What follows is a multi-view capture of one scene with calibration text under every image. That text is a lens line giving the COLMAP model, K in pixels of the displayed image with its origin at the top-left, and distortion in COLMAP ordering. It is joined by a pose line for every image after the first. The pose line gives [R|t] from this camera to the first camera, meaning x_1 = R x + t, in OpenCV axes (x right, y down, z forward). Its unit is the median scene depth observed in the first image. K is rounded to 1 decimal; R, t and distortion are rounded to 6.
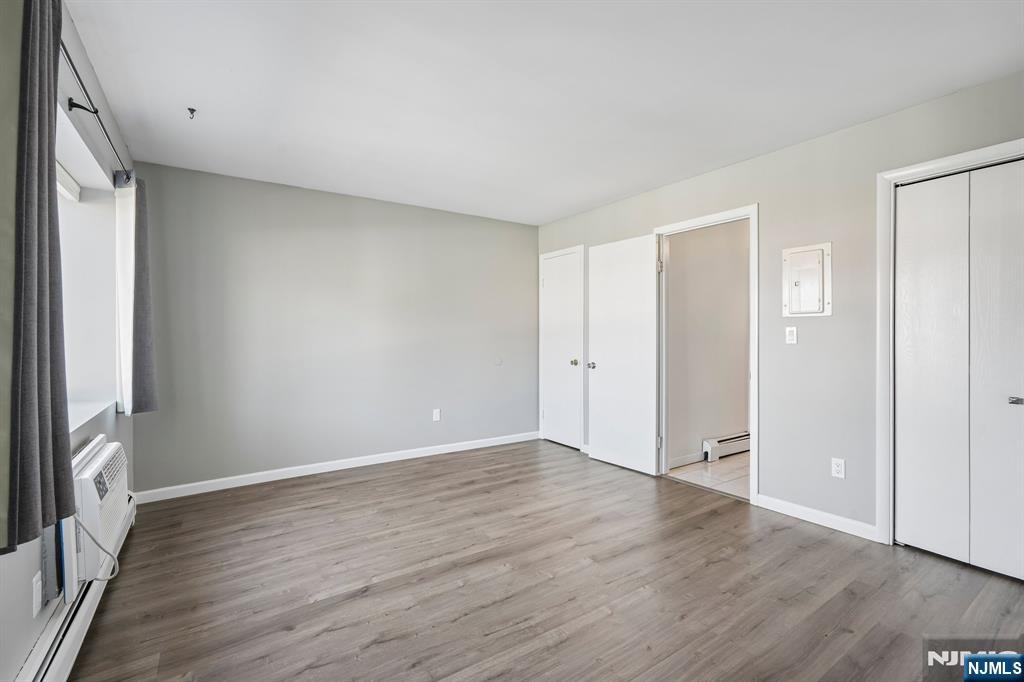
lens RADIAL K [[454.7, 0, 512.0], [0, 454.7, 341.0], [0, 0, 1]] dist [-0.004458, 0.000254]
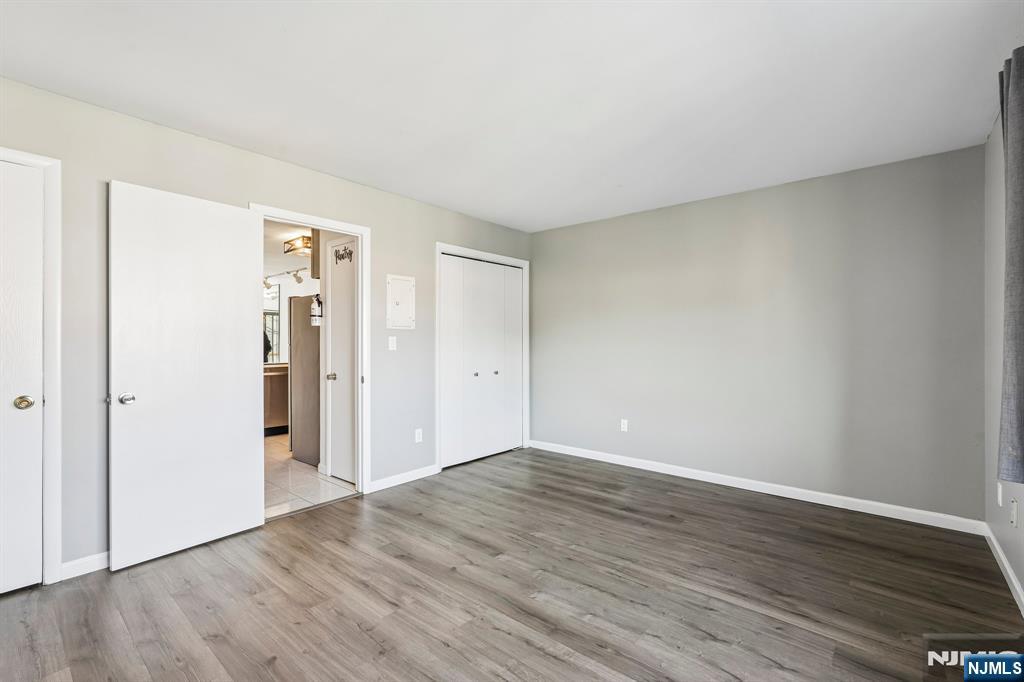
lens RADIAL K [[454.7, 0, 512.0], [0, 454.7, 341.0], [0, 0, 1]] dist [-0.004458, 0.000254]
pose [[-0.268619, 0.003876, 0.963239, -0.819999], [0.012780, 0.999918, -0.000460, -0.017033], [-0.963162, 0.012187, -0.268646, 1.195254]]
